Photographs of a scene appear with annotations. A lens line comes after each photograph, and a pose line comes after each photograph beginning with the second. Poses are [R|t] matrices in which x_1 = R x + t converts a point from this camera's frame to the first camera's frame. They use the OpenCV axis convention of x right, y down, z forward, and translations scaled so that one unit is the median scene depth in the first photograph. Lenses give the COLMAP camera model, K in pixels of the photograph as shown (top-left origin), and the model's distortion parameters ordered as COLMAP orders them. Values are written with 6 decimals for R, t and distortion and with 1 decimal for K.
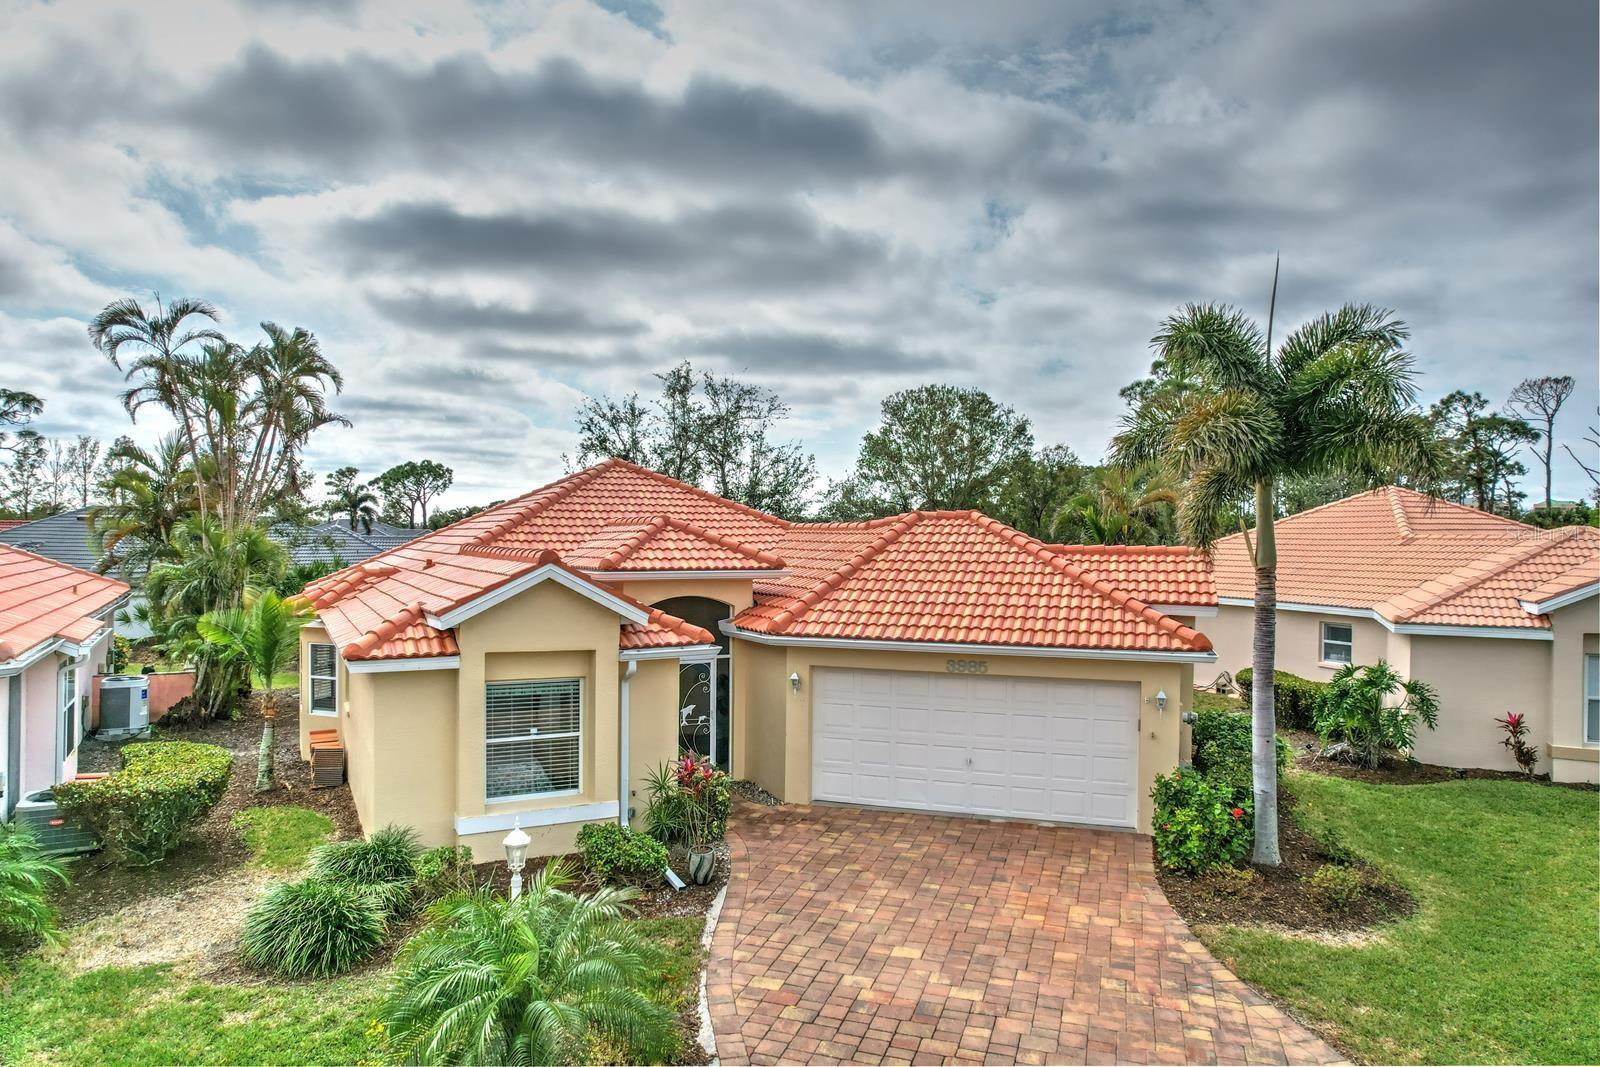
lens RADIAL K [[1027.3, 0, 805.4], [0, 1027.3, 533.2], [0, 0, 1]] dist [-0.081995, 0.073846]
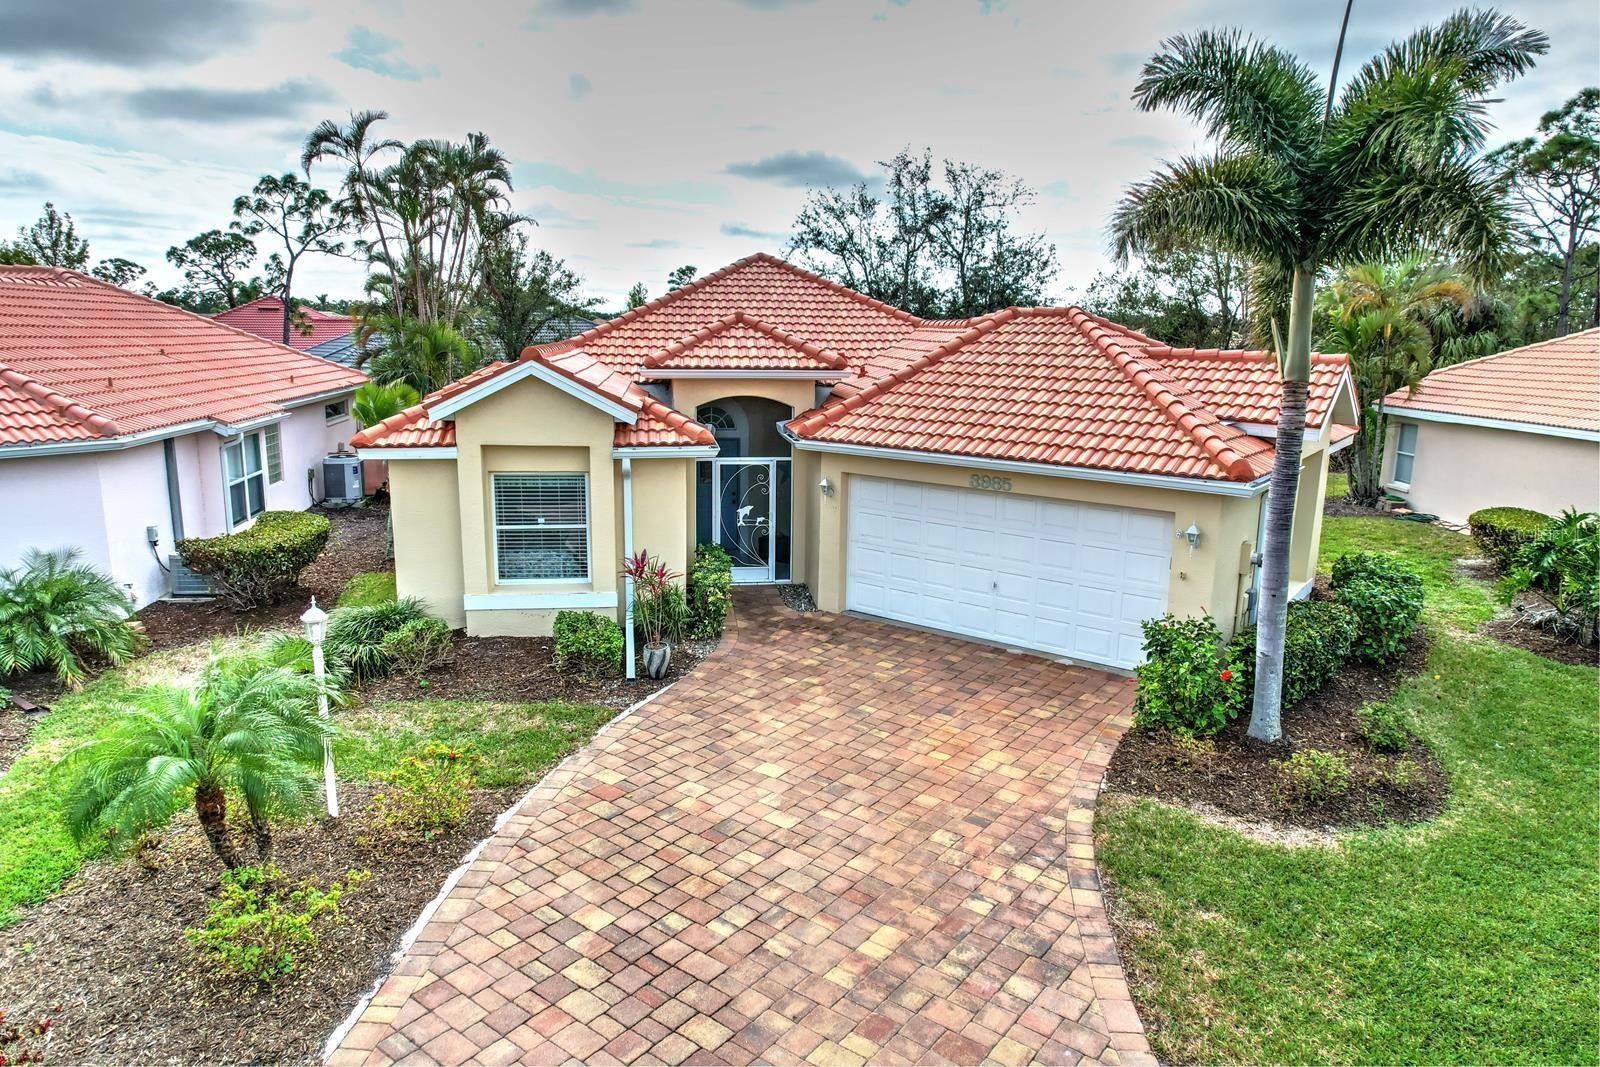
lens RADIAL K [[1026.7, 0, 800.0], [0, 1026.7, 533.5], [0, 0, 1]] dist [-0.058447, 0.029830]
pose [[0.938900, 0.071950, -0.336585, 0.324016], [-0.005214, 0.980767, 0.195111, -0.001268], [0.344150, -0.181435, 0.921218, 0.106449]]
